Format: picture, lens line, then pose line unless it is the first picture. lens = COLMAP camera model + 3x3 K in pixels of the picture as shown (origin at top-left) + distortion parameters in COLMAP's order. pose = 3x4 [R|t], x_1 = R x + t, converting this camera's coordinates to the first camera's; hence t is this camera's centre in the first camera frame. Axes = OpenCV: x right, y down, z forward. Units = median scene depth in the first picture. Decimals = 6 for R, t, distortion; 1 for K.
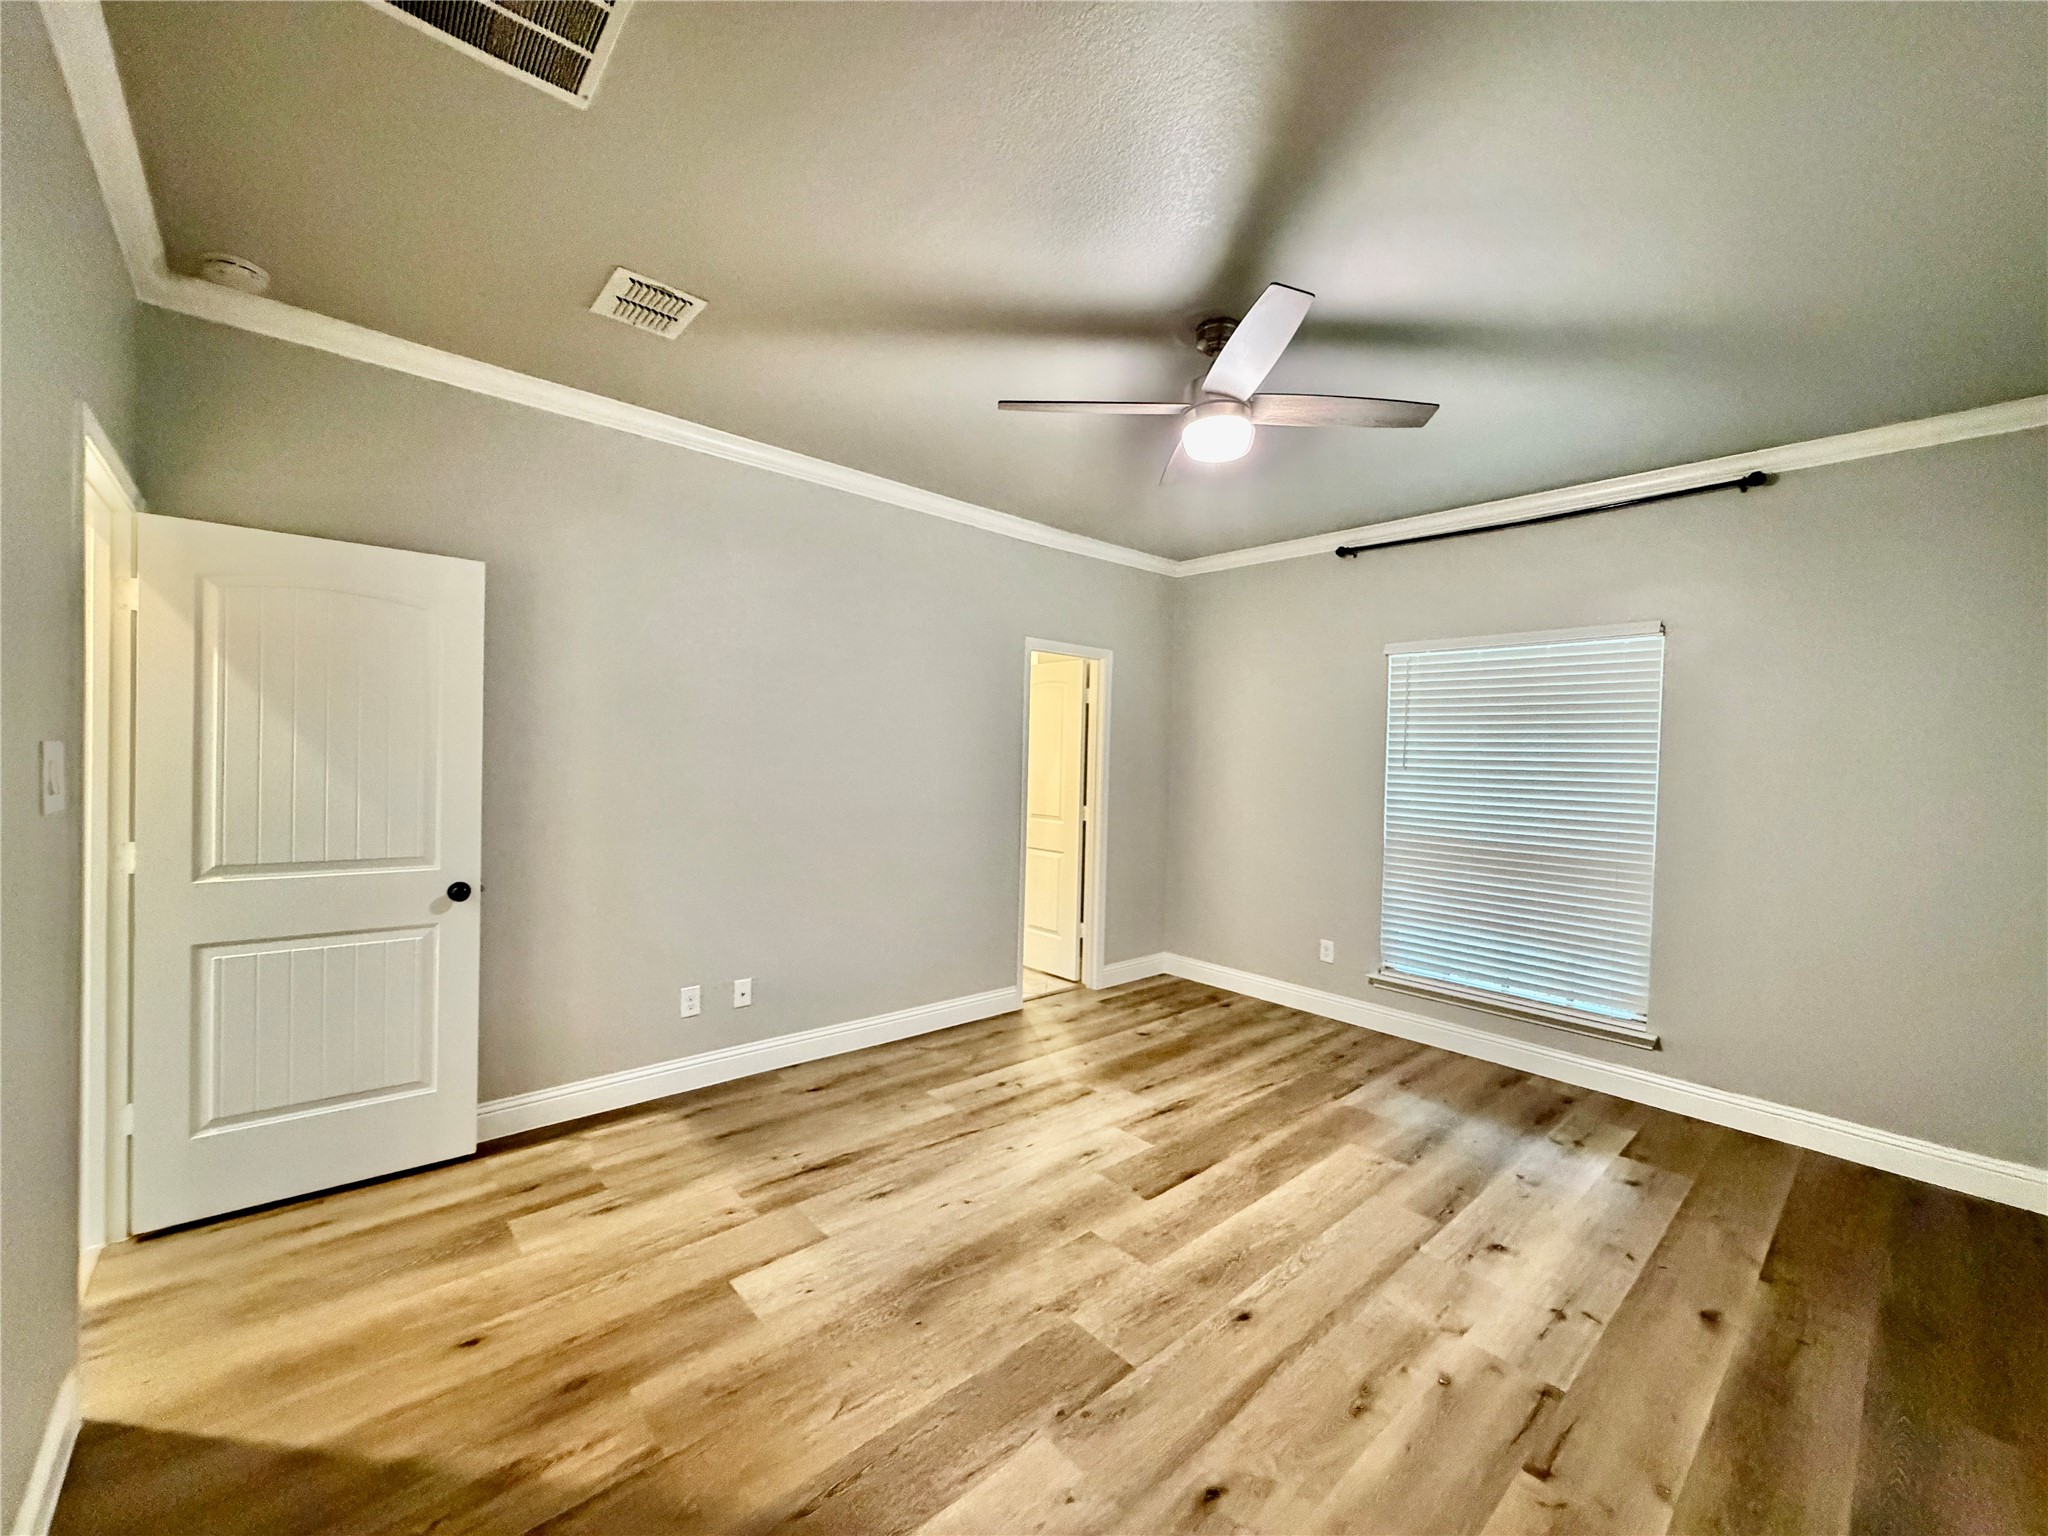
lens RADIAL K [[815.8, 0, 1026.9], [0, 815.8, 775.1], [0, 0, 1]] dist [0.000211, 0.000375]
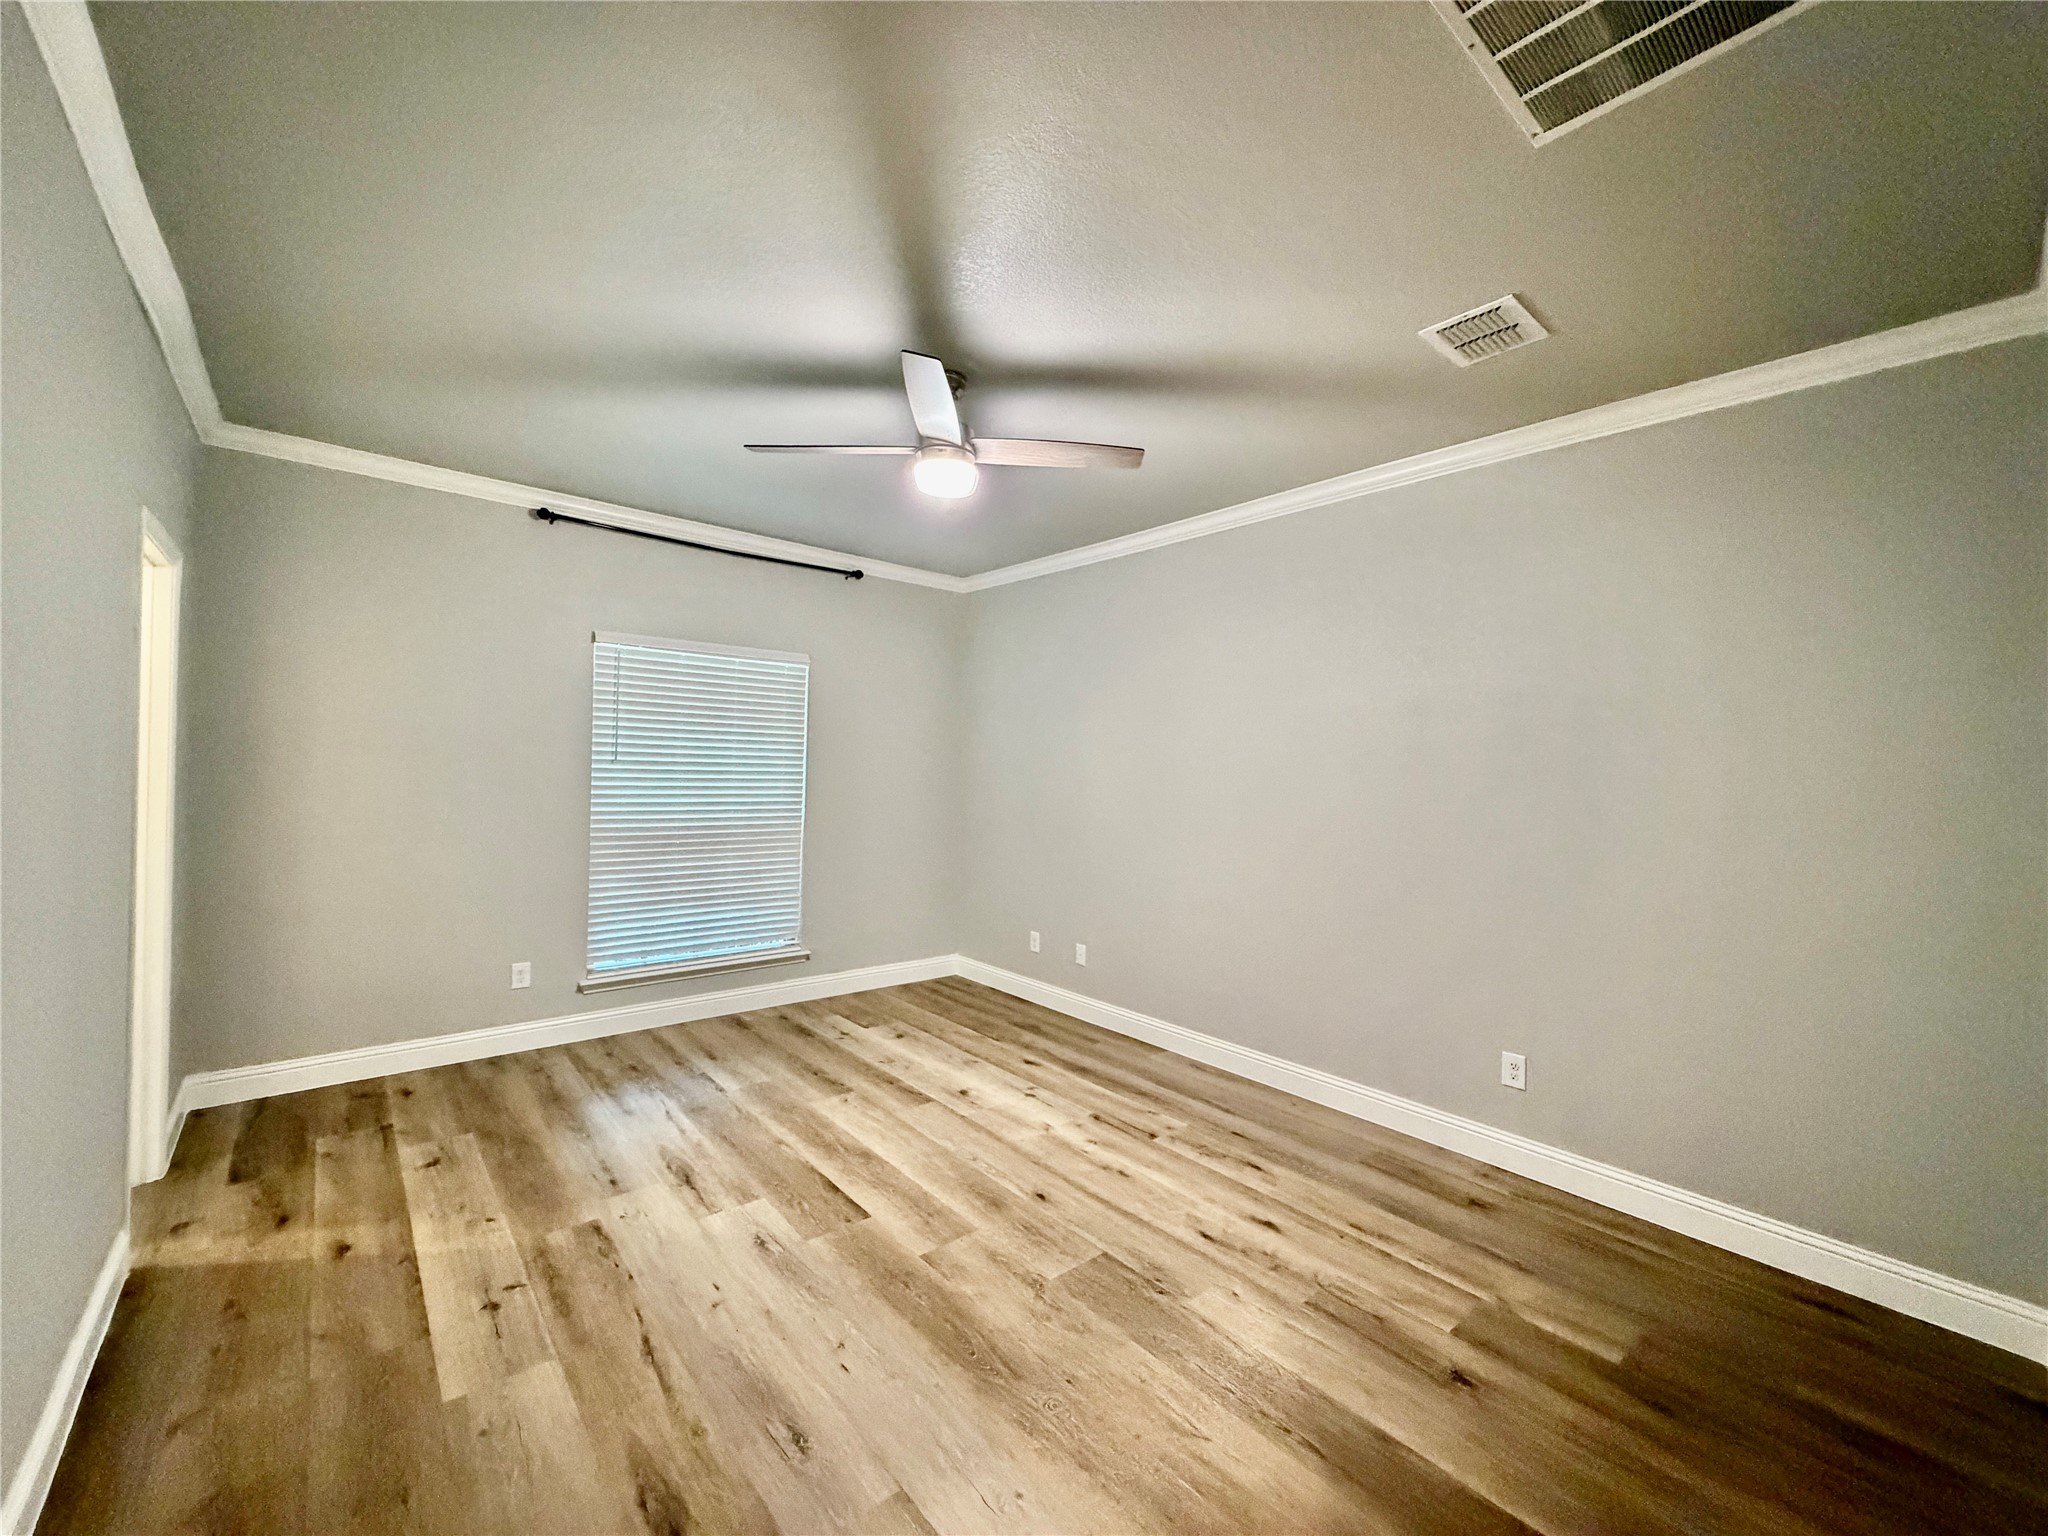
lens RADIAL K [[815.8, 0, 1006.0], [0, 815.8, 777.1], [0, 0, 1]] dist [0.000211, 0.000375]
pose [[0.036900, -0.039243, 0.998548, -0.634897], [0.000962, 0.999230, 0.039235, -0.035232], [-0.999318, -0.000488, 0.036910, 0.634164]]
